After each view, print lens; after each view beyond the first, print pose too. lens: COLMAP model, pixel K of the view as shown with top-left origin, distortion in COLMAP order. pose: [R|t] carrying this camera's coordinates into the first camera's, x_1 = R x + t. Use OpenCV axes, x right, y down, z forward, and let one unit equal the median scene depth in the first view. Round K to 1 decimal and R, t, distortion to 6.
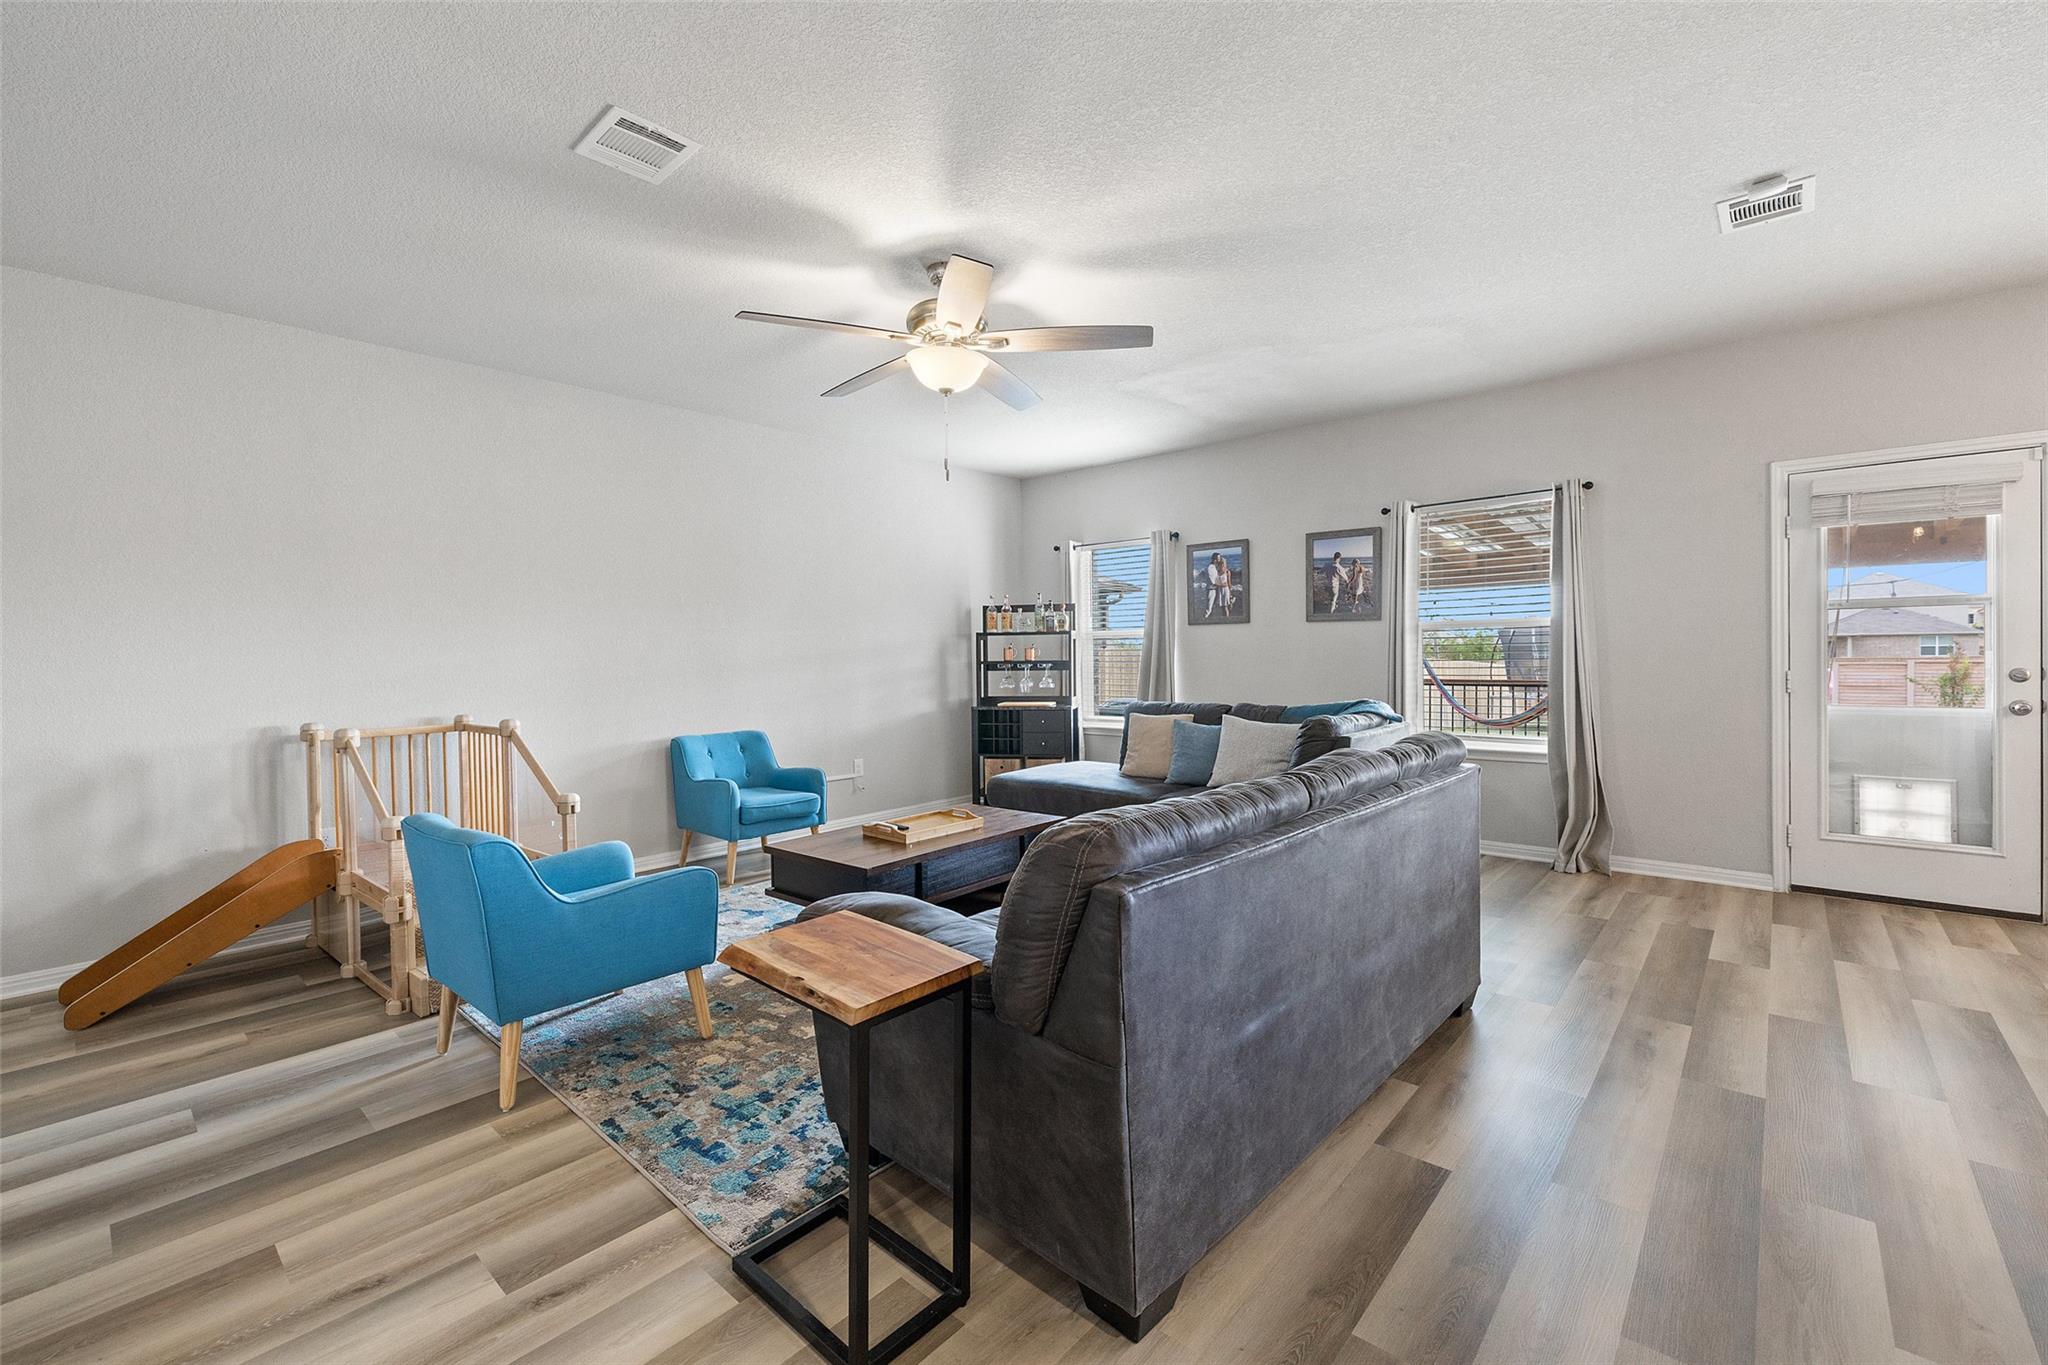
lens RADIAL K [[865.1, 0, 1033.0], [0, 865.1, 666.5], [0, 0, 1]] dist [0.000184, 0.000357]
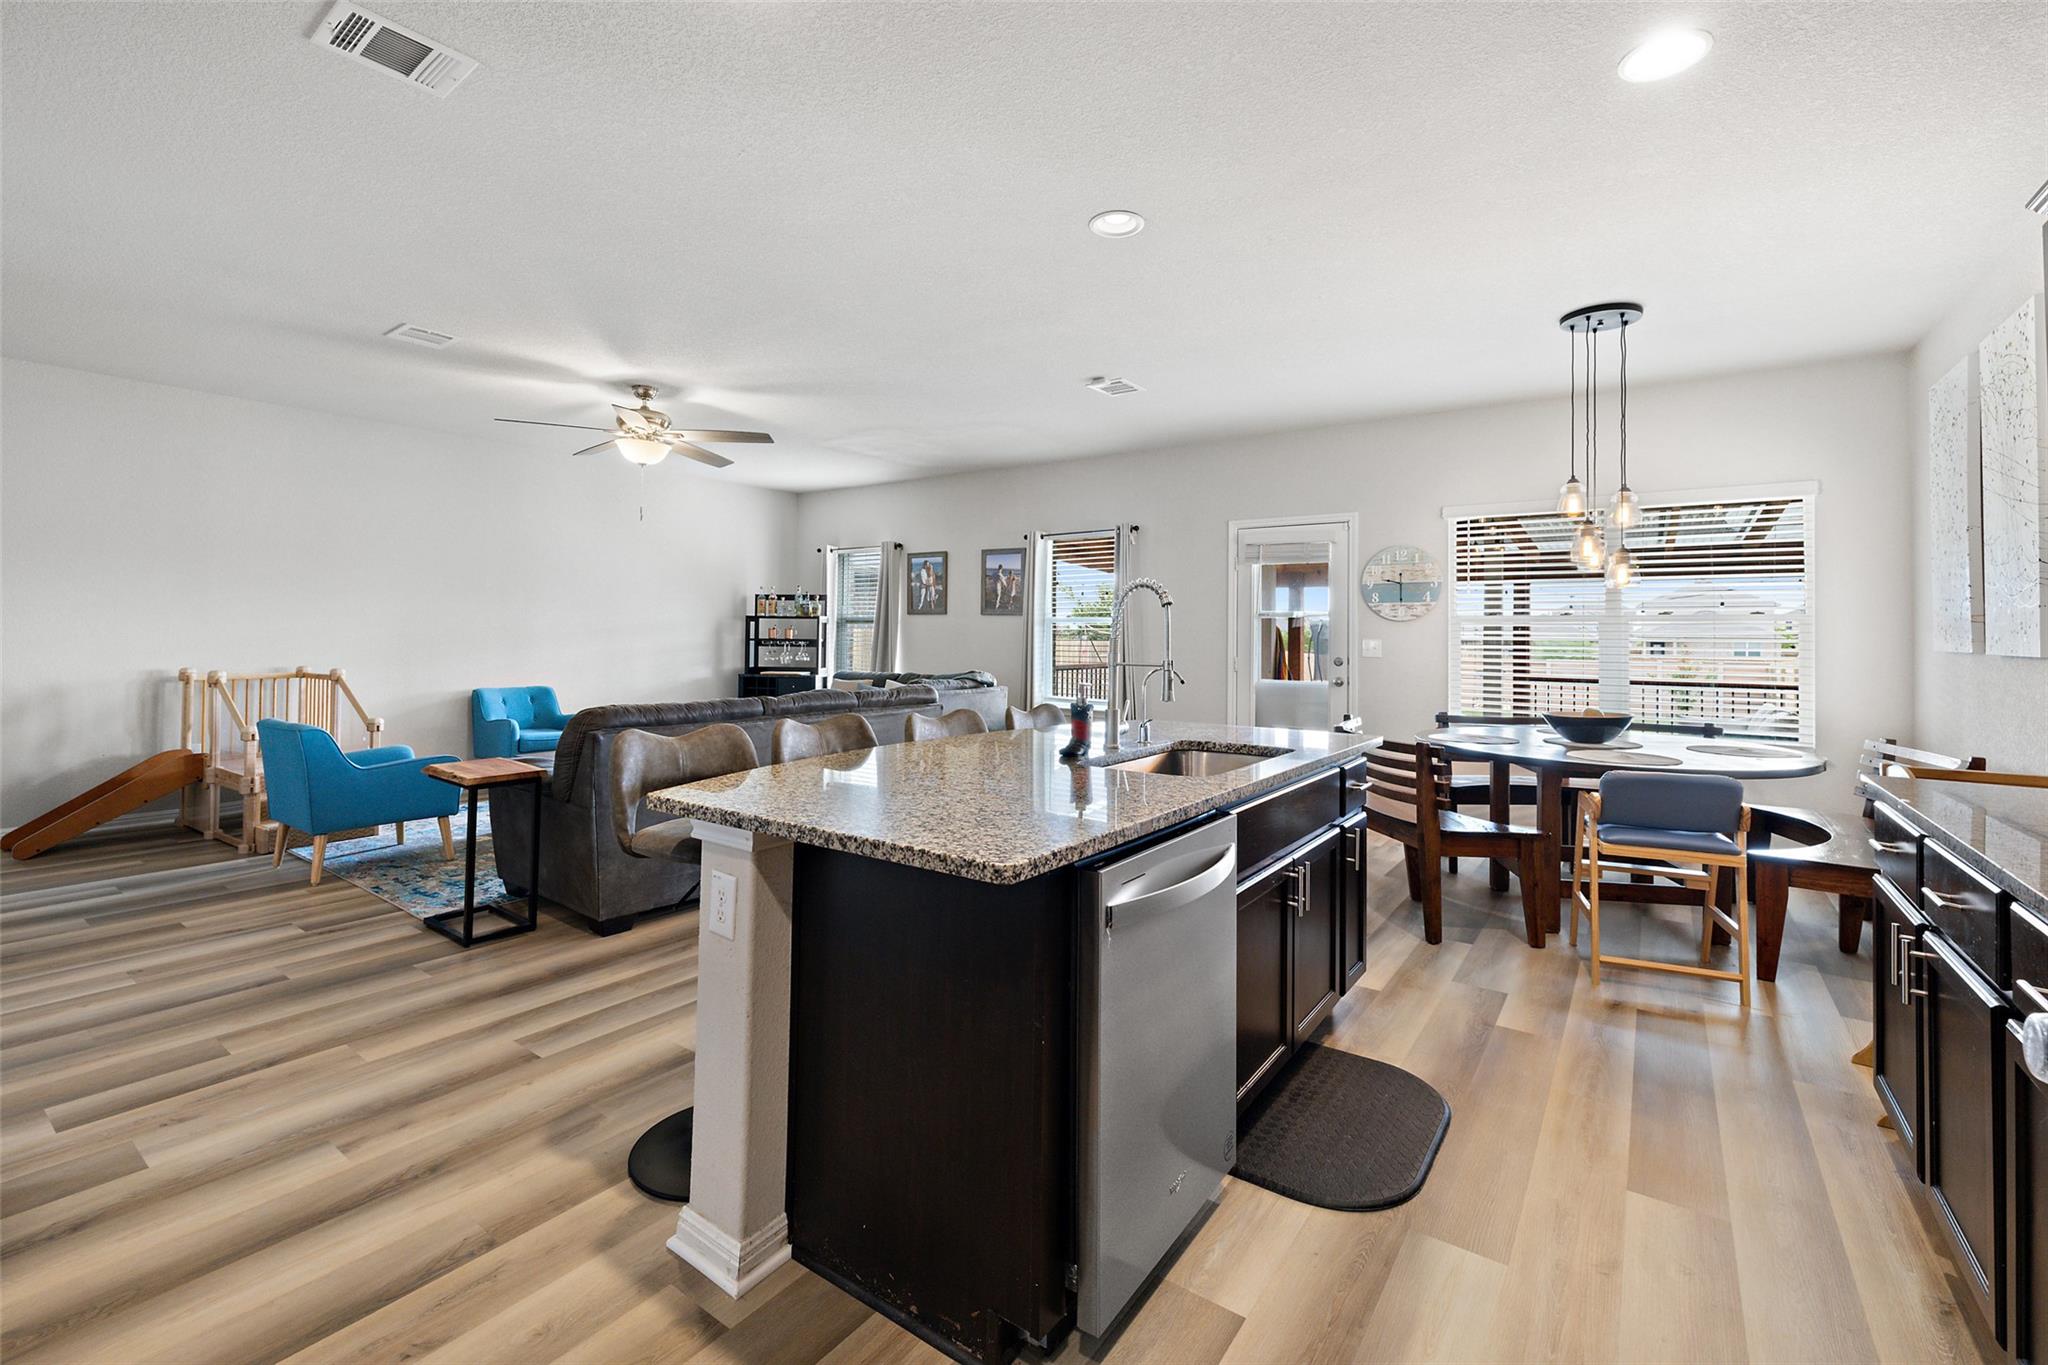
lens RADIAL K [[865.1, 0, 1025.7], [0, 865.1, 623.7], [0, 0, 1]] dist [0.000184, 0.000357]
pose [[0.994661, 0.026794, 0.099662, 0.265534], [-0.023984, 0.999283, -0.029286, 0.000203], [-0.100375, 0.026739, 0.994590, -0.374761]]
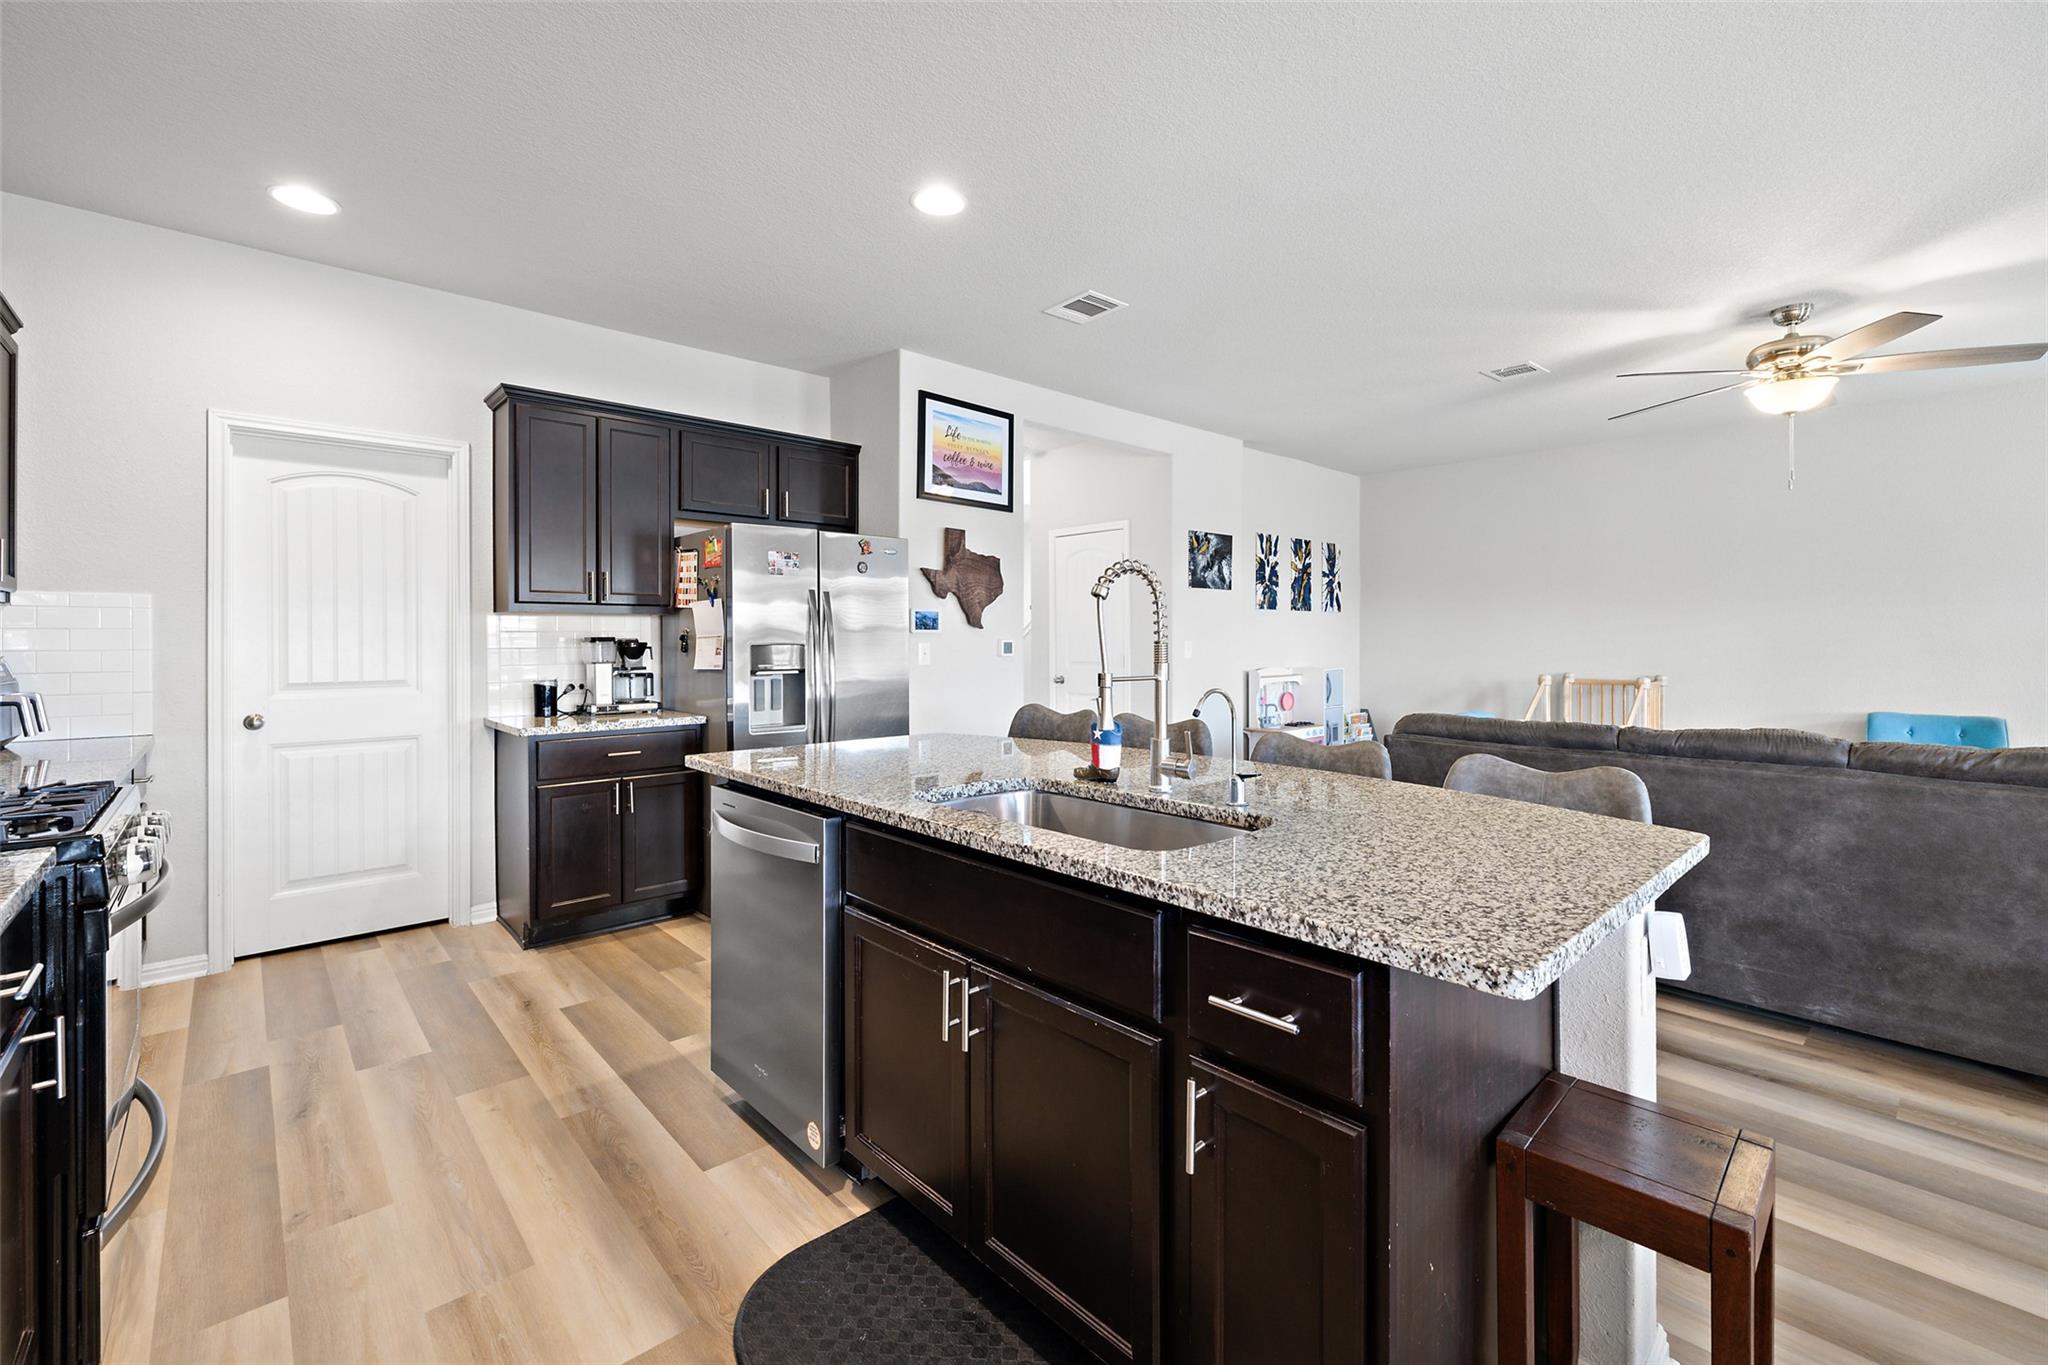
lens RADIAL K [[865.1, 0, 1019.5], [0, 865.1, 634.9], [0, 0, 1]] dist [0.000184, 0.000357]
pose [[-0.109249, 0.009318, -0.993971, 0.704428], [-0.010479, 0.999890, 0.010526, -0.012193], [0.993959, 0.011566, -0.109139, 0.063373]]
